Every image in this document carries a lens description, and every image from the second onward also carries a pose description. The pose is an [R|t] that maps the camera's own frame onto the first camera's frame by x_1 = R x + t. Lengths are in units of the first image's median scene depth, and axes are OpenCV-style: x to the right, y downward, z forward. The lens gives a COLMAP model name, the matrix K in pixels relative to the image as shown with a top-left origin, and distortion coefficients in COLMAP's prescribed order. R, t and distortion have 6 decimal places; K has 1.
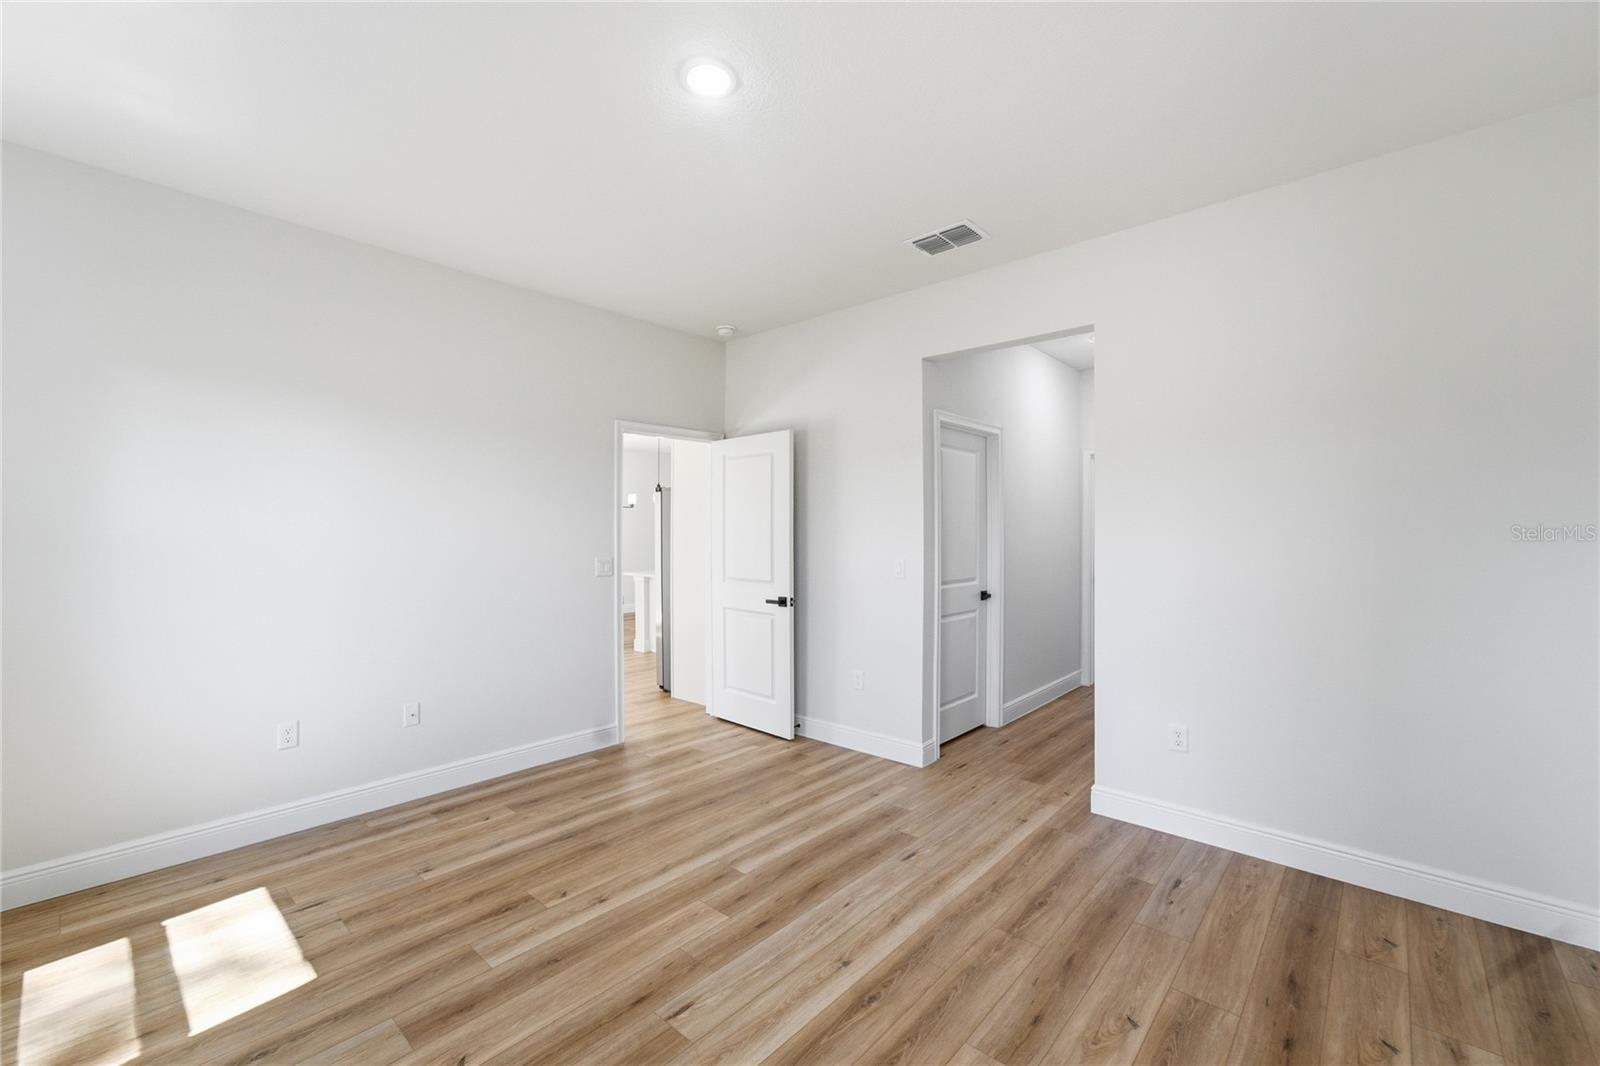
lens RADIAL K [[649.4, 0, 796.9], [0, 649.4, 533.4], [0, 0, 1]] dist [0.001771, 0.000826]
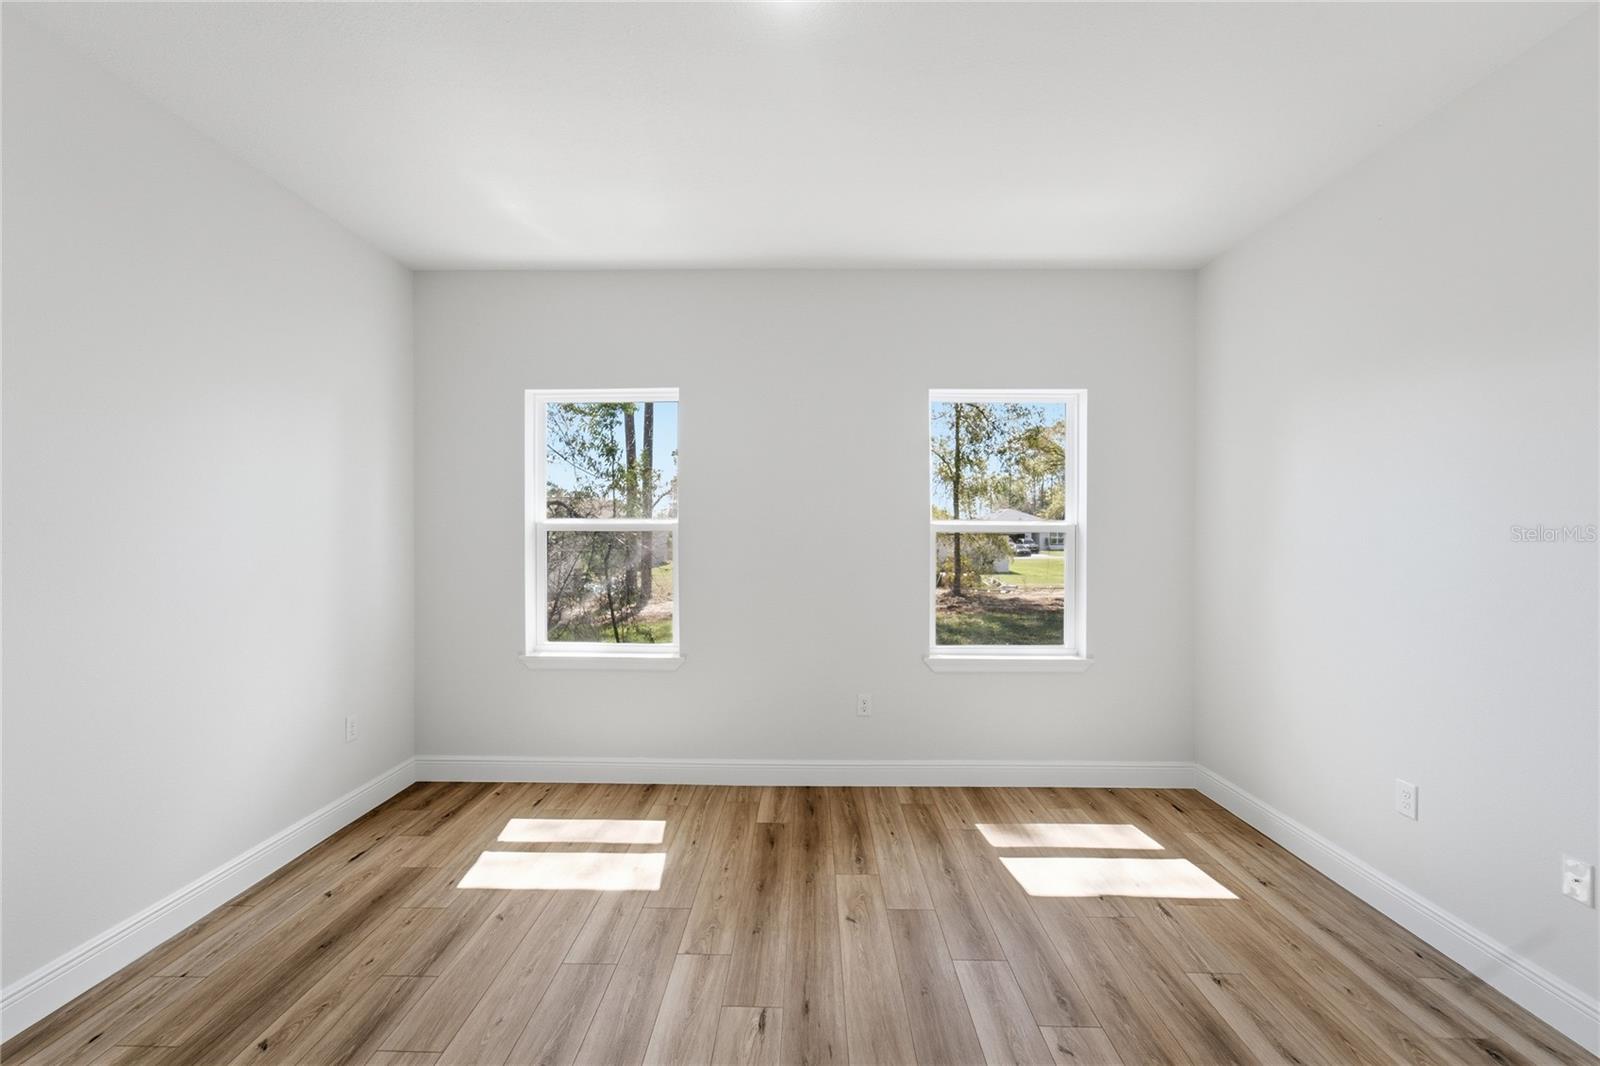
lens RADIAL K [[649.4, 0, 804.2], [0, 649.4, 536.3], [0, 0, 1]] dist [0.001771, 0.000826]
pose [[-0.752211, 0.001484, -0.658921, 0.315747], [-0.002358, 0.999985, 0.004944, -0.005118], [0.658918, 0.005272, -0.752196, 1.328469]]
